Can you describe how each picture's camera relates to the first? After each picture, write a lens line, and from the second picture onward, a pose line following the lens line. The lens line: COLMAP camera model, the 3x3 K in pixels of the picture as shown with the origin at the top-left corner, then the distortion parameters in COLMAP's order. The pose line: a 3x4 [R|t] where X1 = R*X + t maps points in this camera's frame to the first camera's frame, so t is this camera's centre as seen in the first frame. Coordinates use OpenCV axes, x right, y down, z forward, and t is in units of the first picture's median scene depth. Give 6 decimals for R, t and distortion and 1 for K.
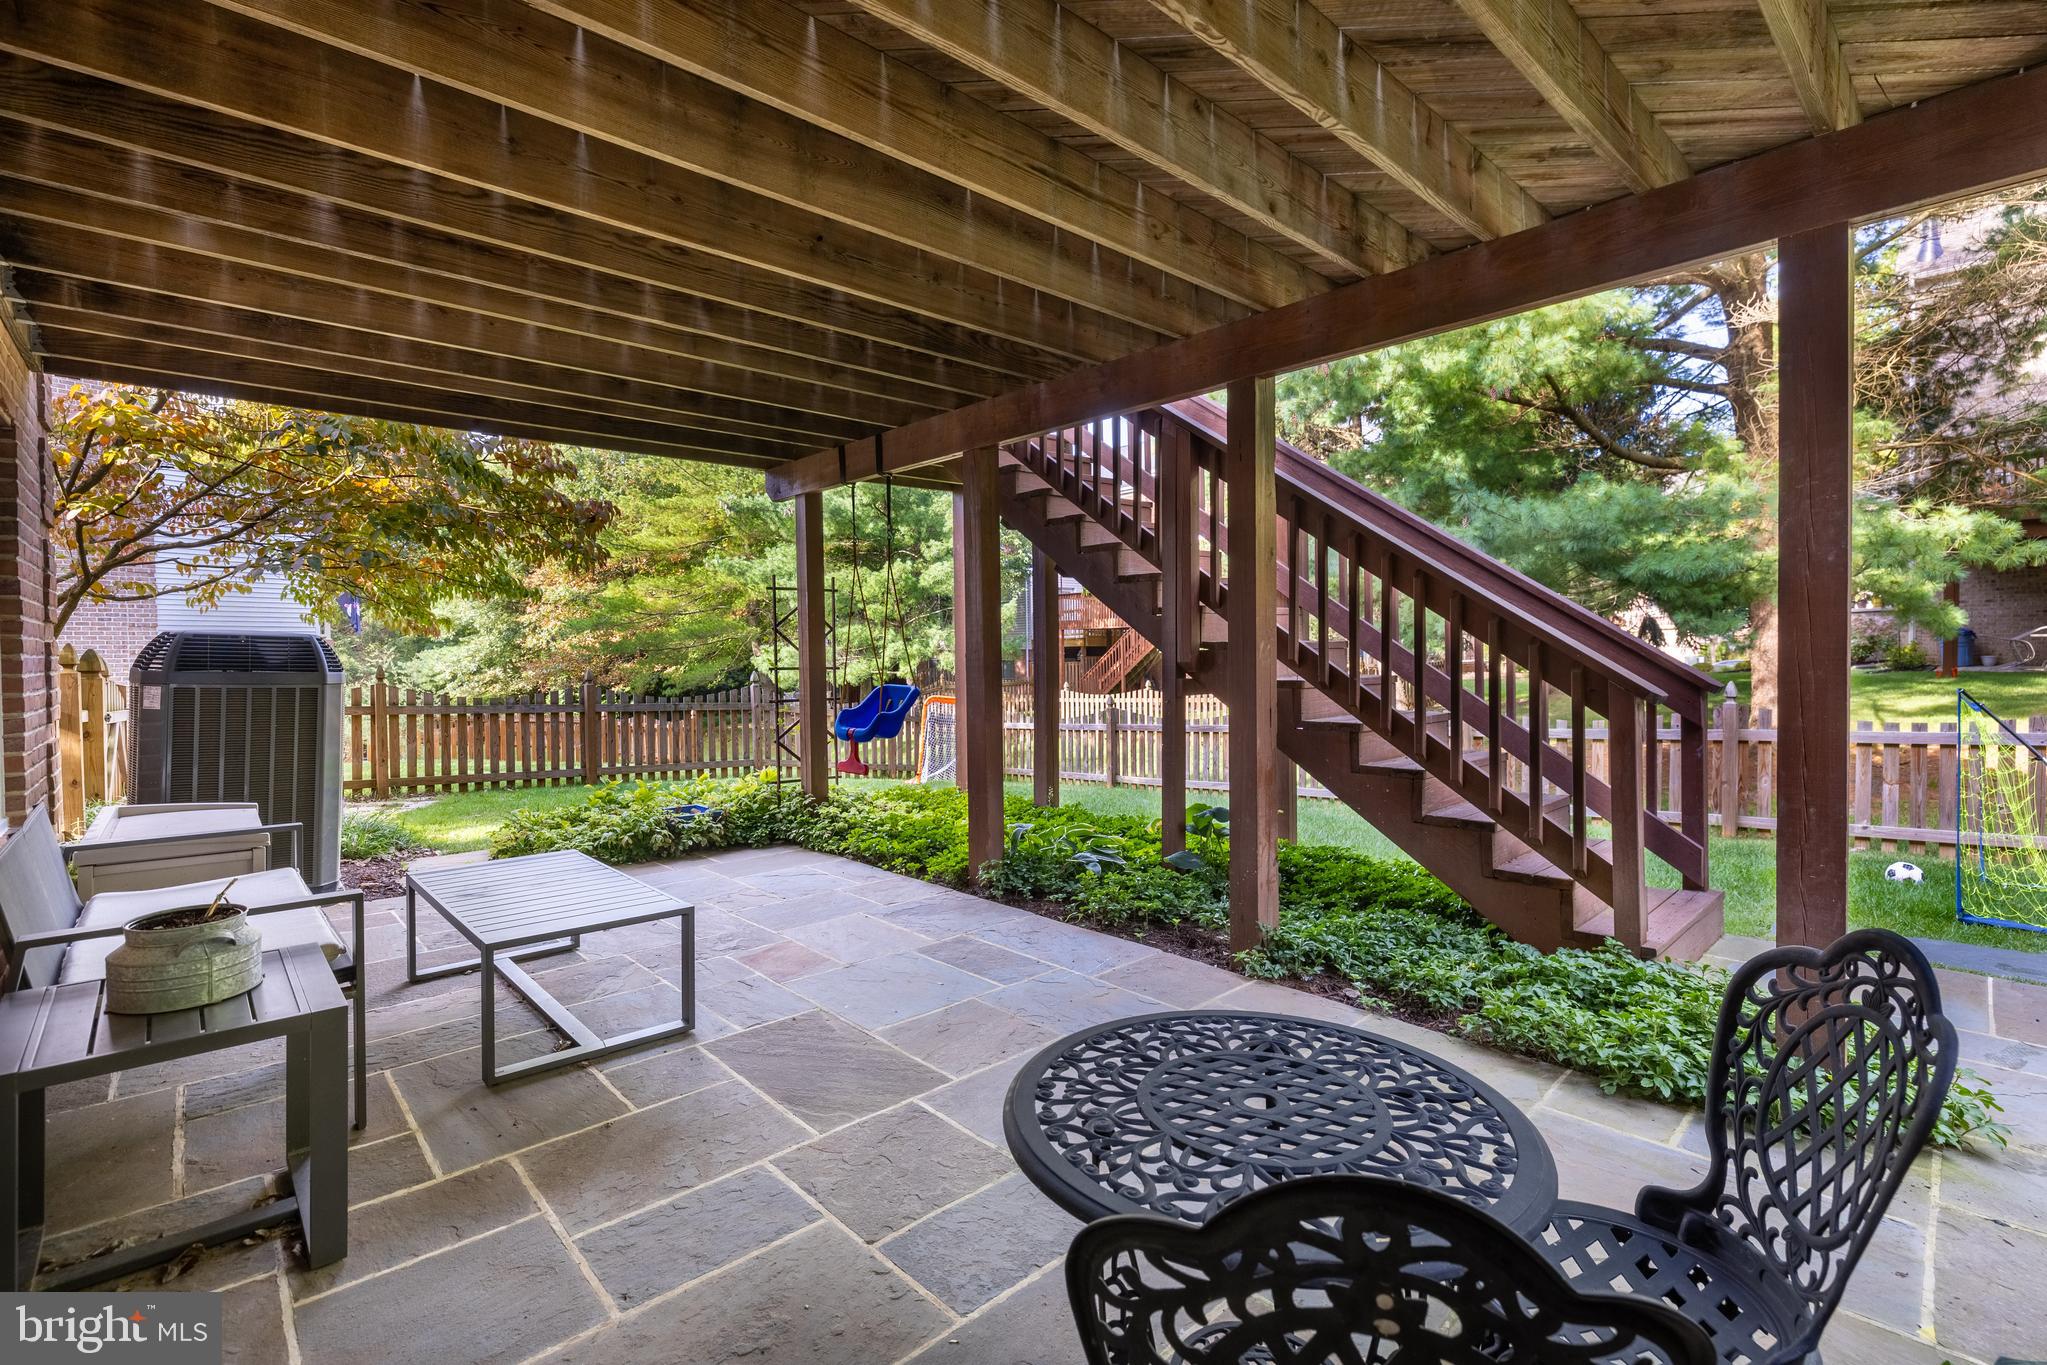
lens RADIAL K [[922.4, 0, 1006.8], [0, 922.4, 658.5], [0, 0, 1]] dist [0.001296, 0.000236]
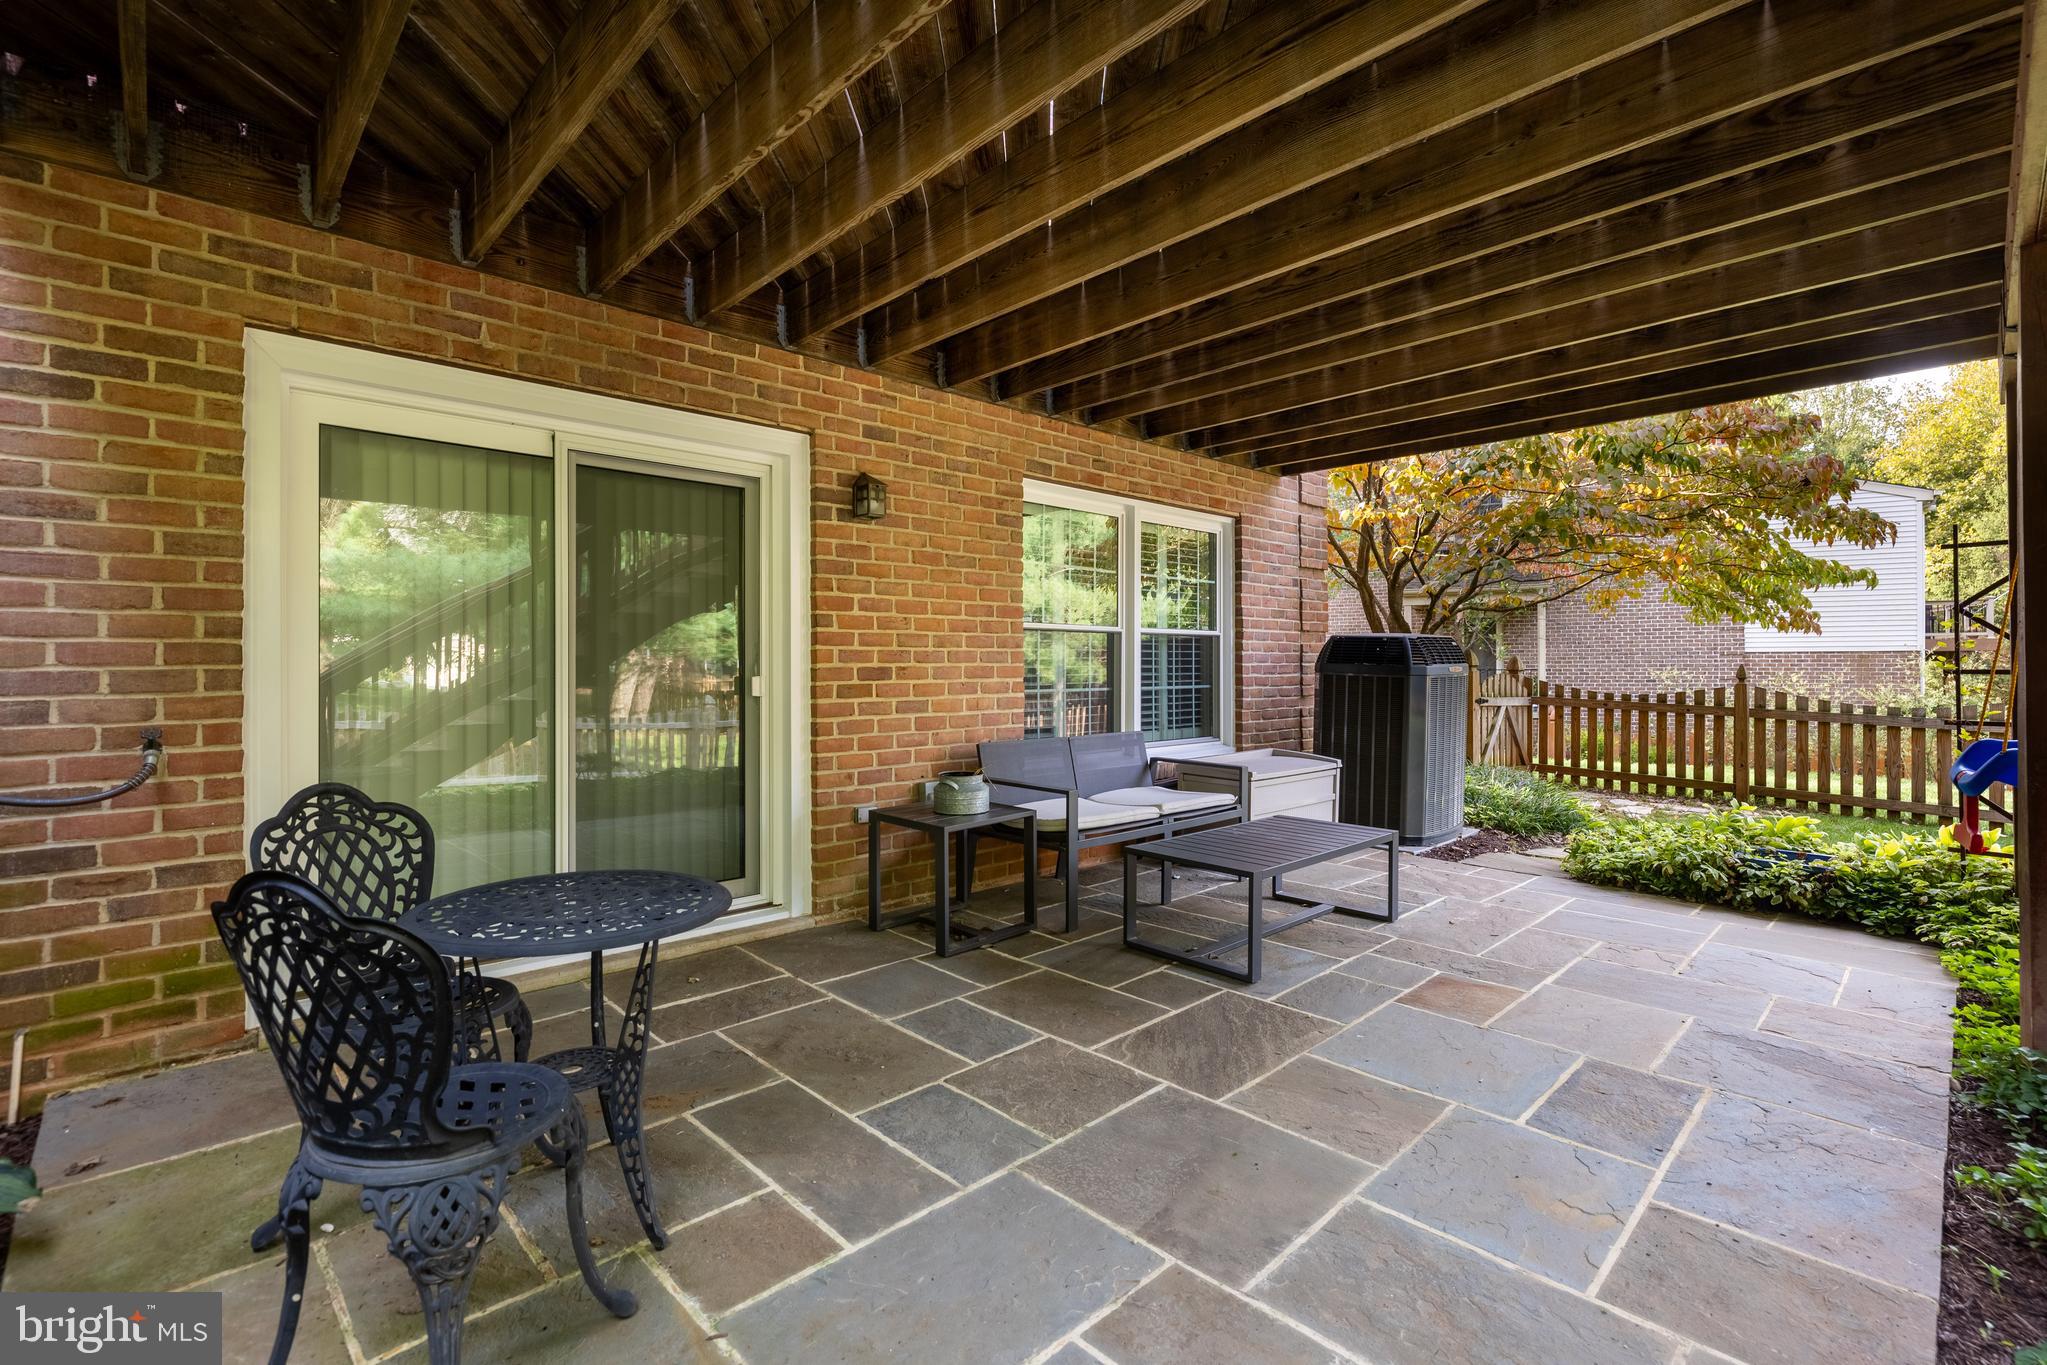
lens RADIAL K [[922.4, 0, 1006.8], [0, 922.4, 658.5], [0, 0, 1]] dist [0.001296, 0.000236]
pose [[0.024638, 0.004086, -0.999688, 0.608100], [-0.005860, 0.999975, 0.003943, 0.006090], [0.999679, 0.005761, 0.024661, 0.535619]]
